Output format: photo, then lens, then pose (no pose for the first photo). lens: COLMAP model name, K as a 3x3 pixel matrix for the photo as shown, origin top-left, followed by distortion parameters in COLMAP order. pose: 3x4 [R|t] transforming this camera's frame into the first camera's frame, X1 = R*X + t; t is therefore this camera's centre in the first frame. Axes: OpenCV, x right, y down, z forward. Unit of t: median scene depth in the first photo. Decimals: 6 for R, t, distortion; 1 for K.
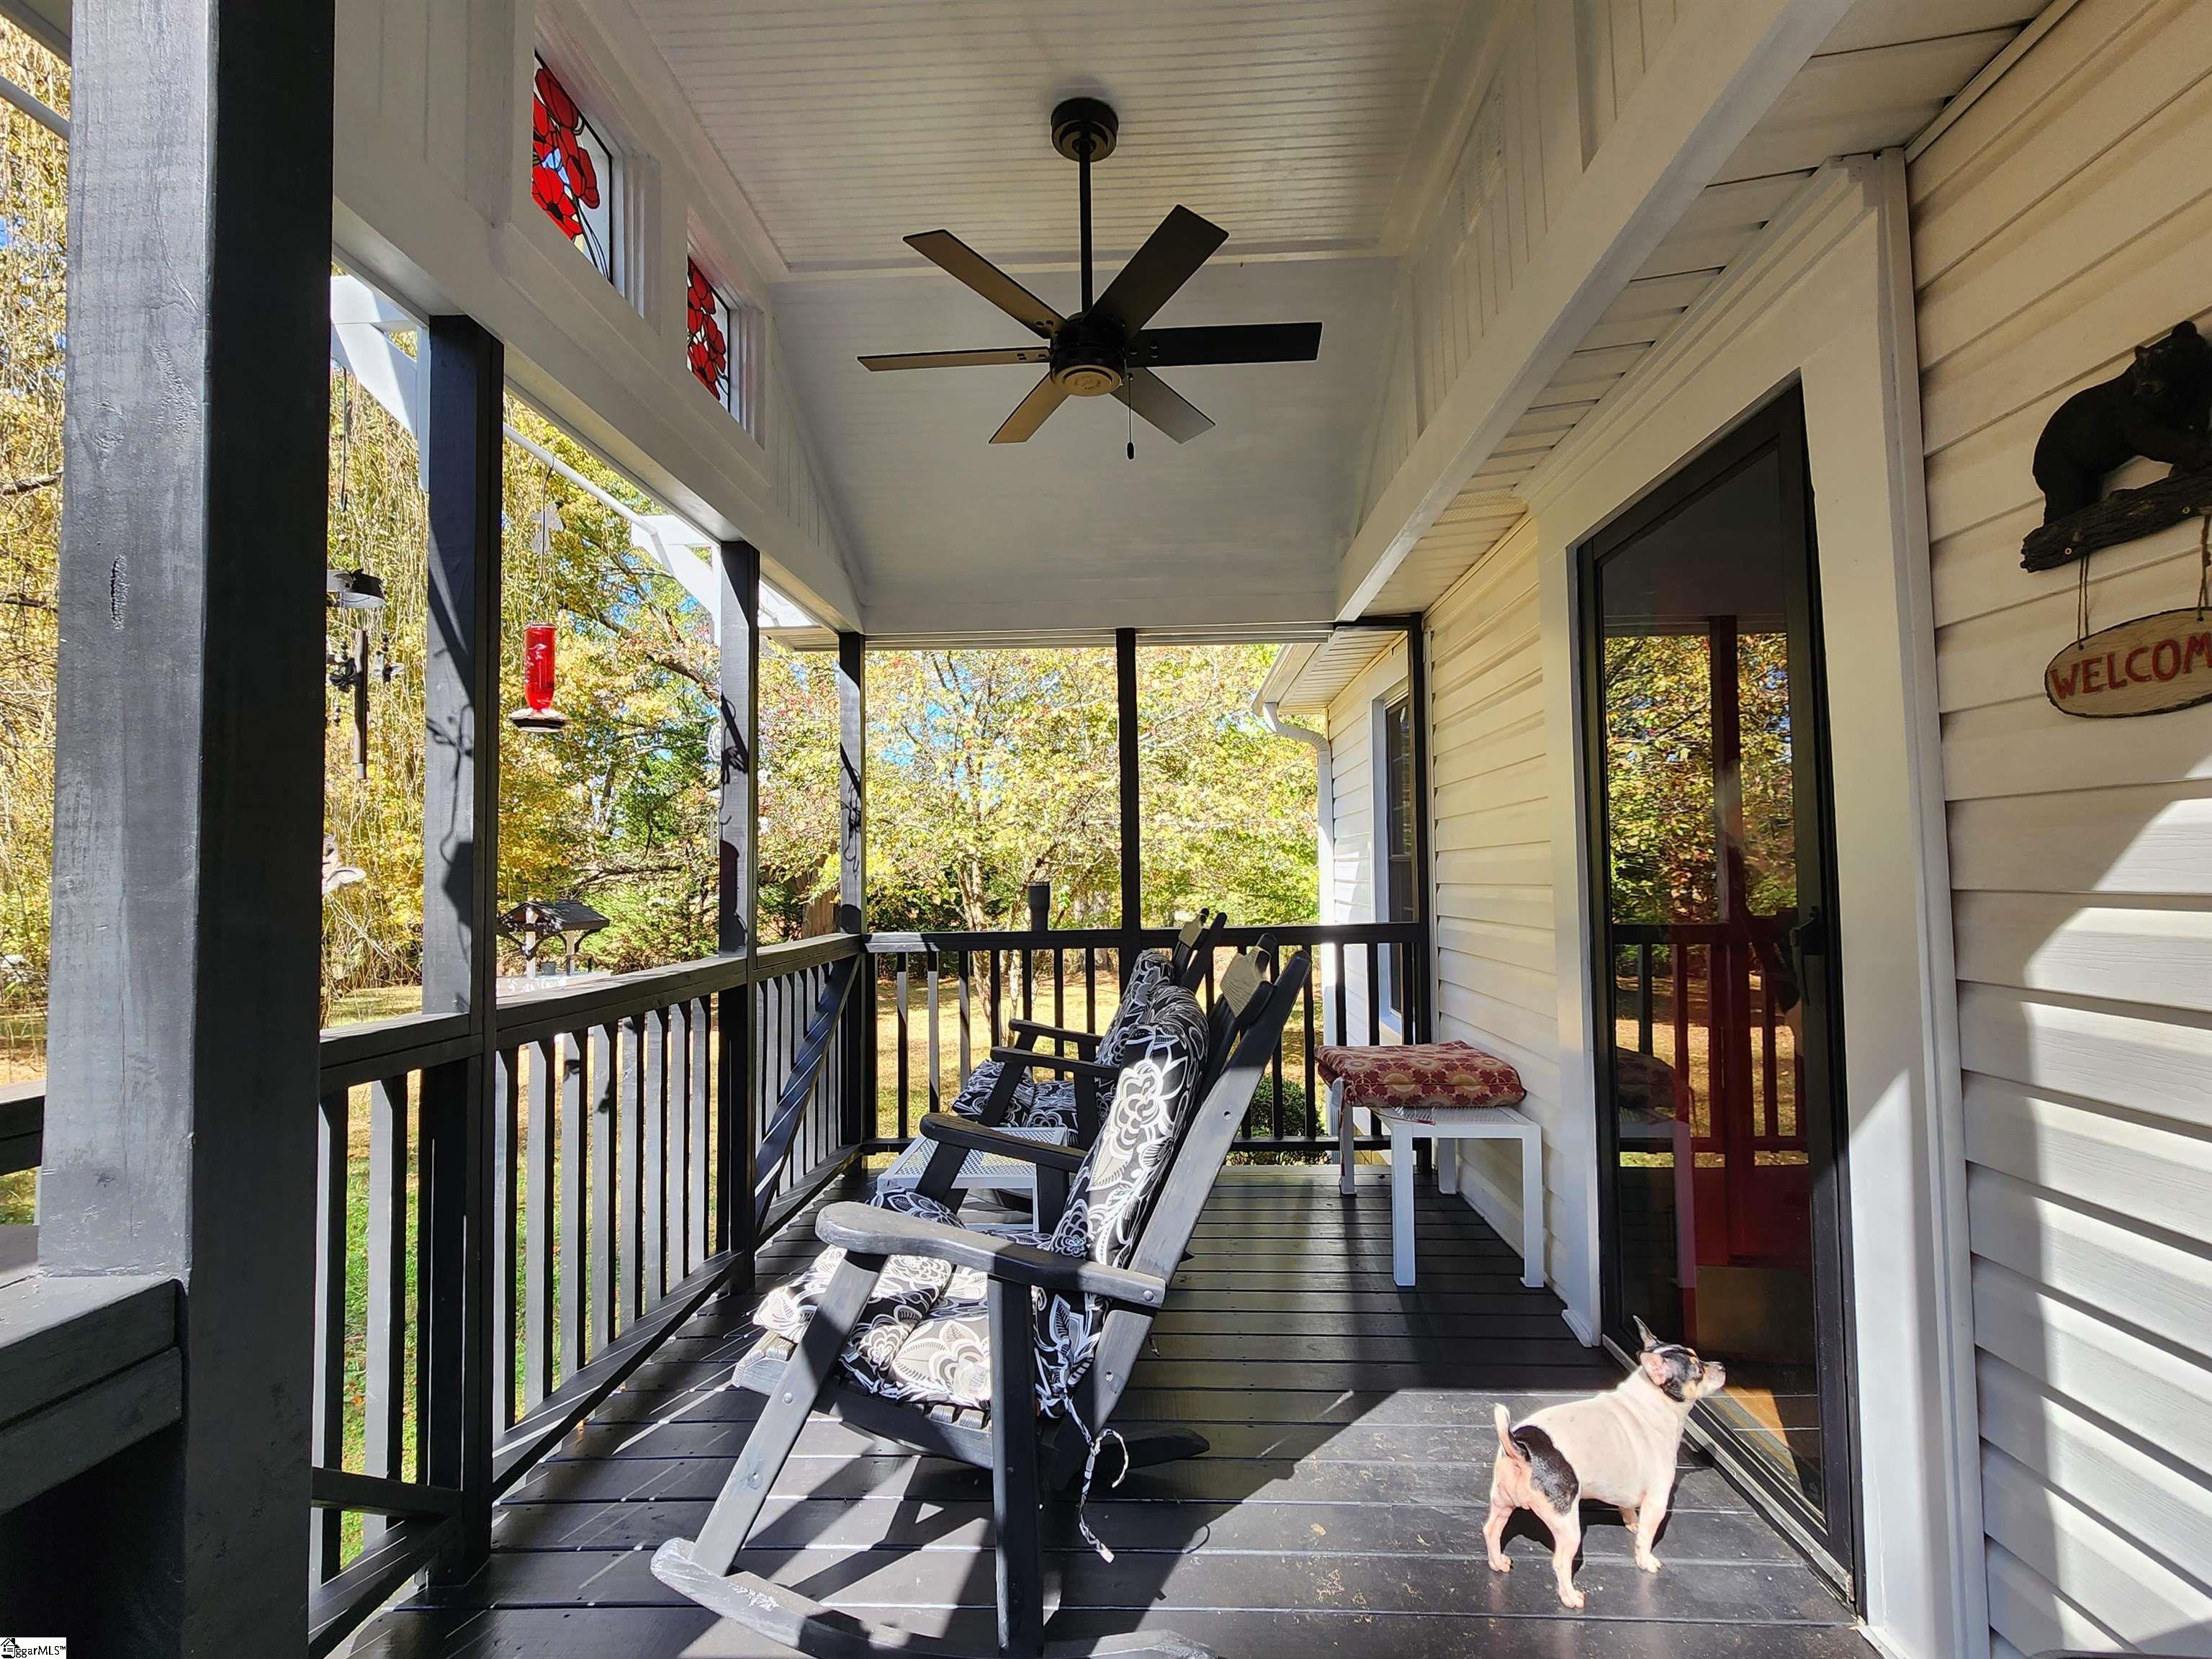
lens RADIAL K [[1012.3, 0, 1103.3], [0, 1012.3, 832.4], [0, 0, 1]] dist [0.001388, 0.000362]
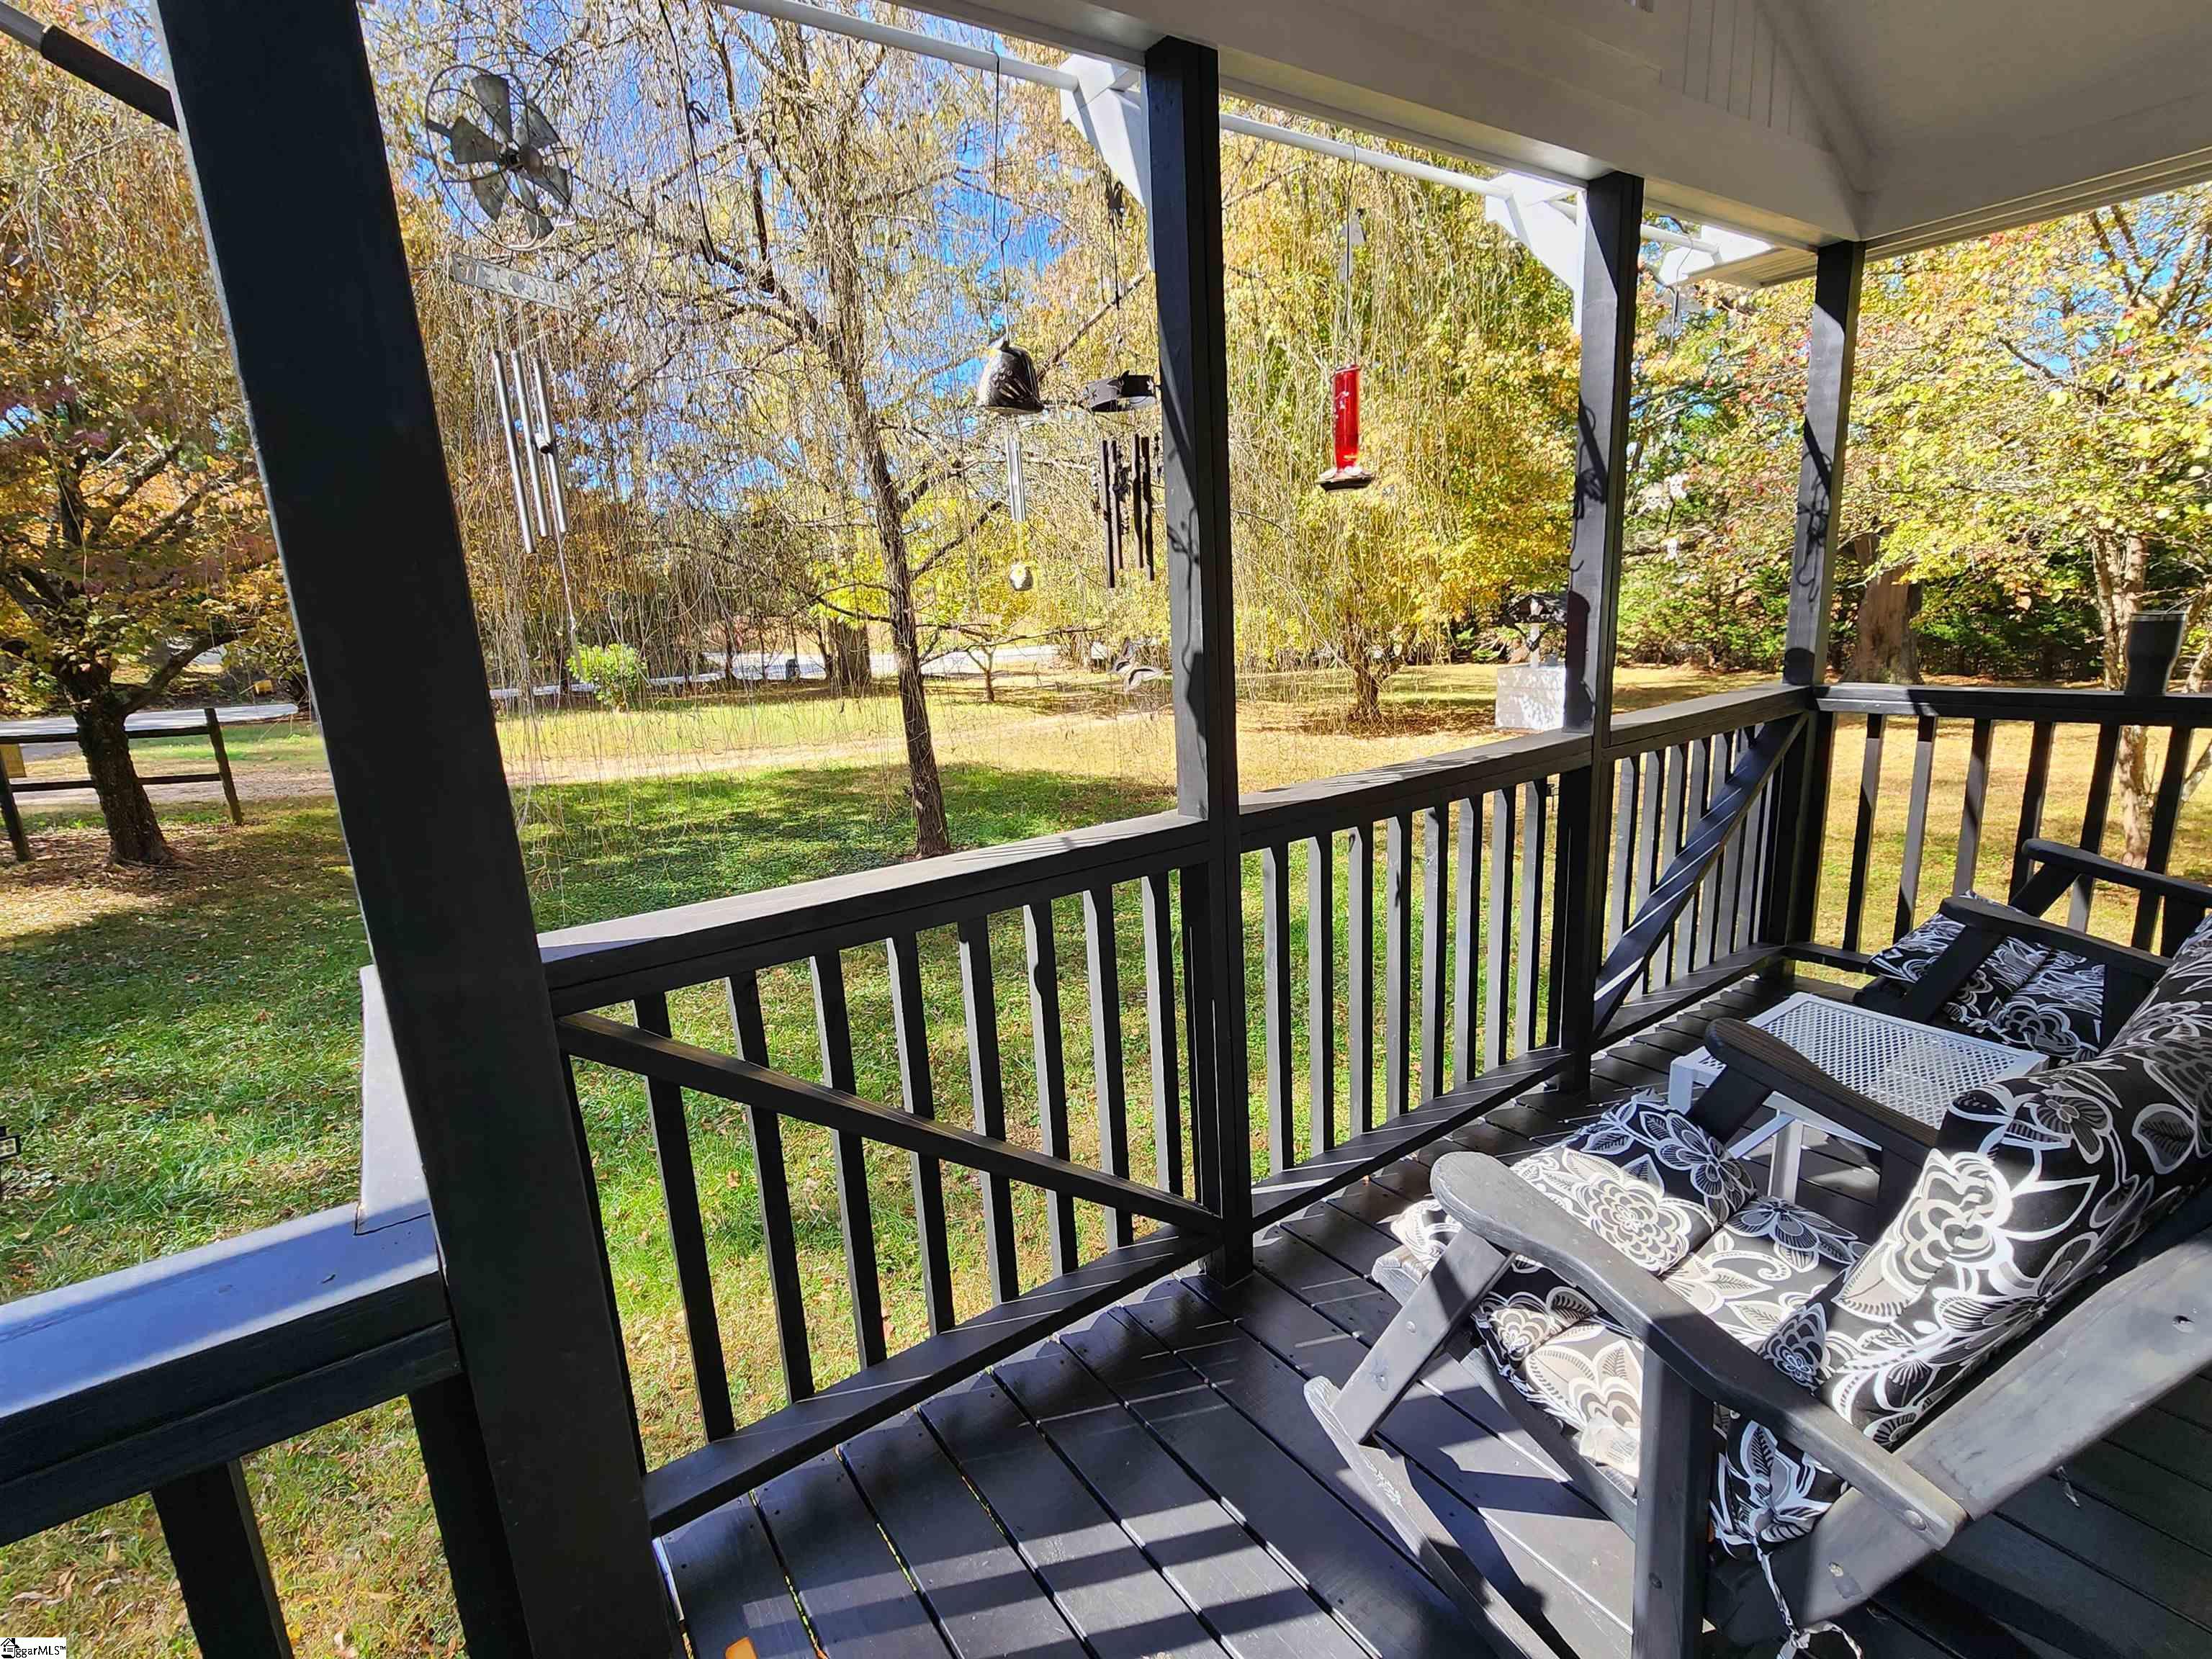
lens RADIAL K [[1026.9, 0, 1106.5], [0, 1026.9, 831.9], [0, 0, 1]] dist [-0.001014, 0.000367]
pose [[0.610277, 0.159581, -0.775949, 0.111795], [0.081276, 0.961719, 0.261708, -0.082198], [0.788008, -0.222780, 0.573945, 0.276863]]
